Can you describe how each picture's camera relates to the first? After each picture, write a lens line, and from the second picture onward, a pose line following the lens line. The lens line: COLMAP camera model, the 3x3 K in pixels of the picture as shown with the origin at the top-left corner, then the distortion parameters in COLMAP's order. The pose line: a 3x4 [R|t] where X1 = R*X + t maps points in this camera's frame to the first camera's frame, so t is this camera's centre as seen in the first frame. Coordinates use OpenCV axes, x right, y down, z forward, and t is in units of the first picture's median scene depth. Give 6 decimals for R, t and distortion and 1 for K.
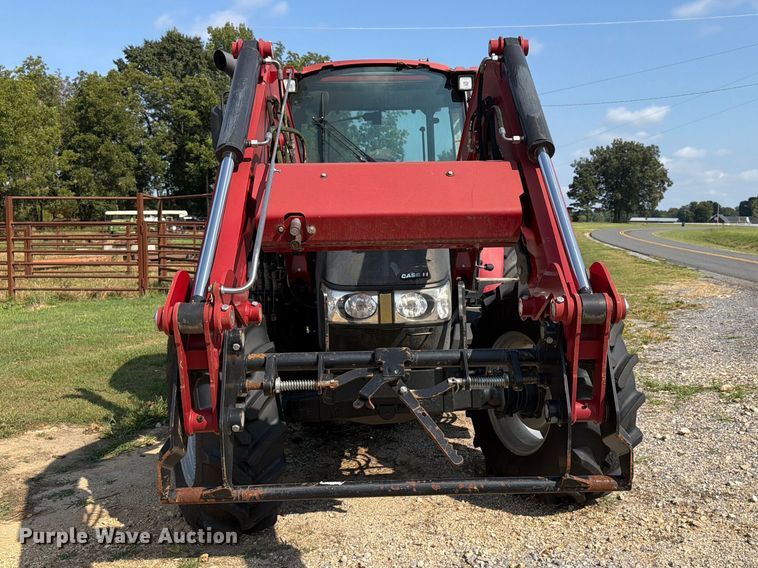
lens RADIAL K [[751.1, 0, 398.3], [0, 751.1, 285.2], [0, 0, 1]] dist [0.122556, -0.277951]
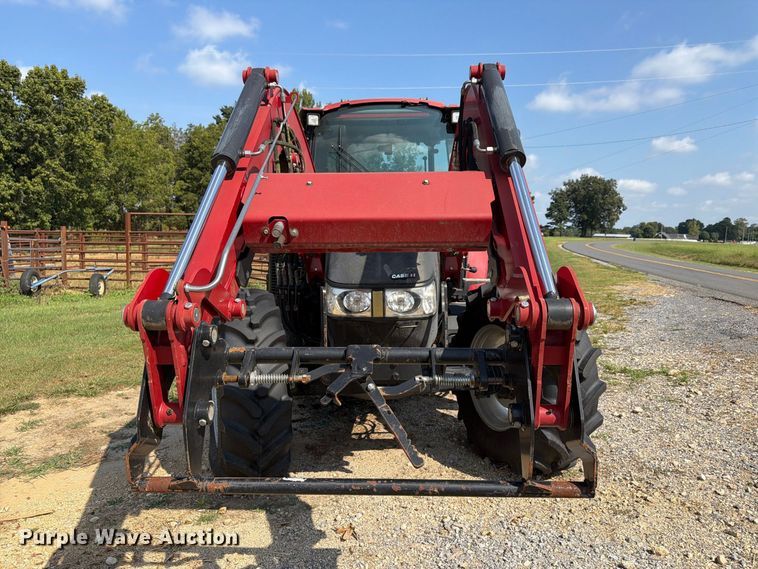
lens RADIAL K [[552.5, 0, 375.8], [0, 552.5, 283.0], [0, 0, 1]] dist [0.053721, -0.095154]
pose [[0.997048, 0.017508, -0.074755, 0.040672], [-0.017281, 0.999844, 0.003677, -0.004153], [0.074808, -0.002374, 0.997195, 0.145647]]
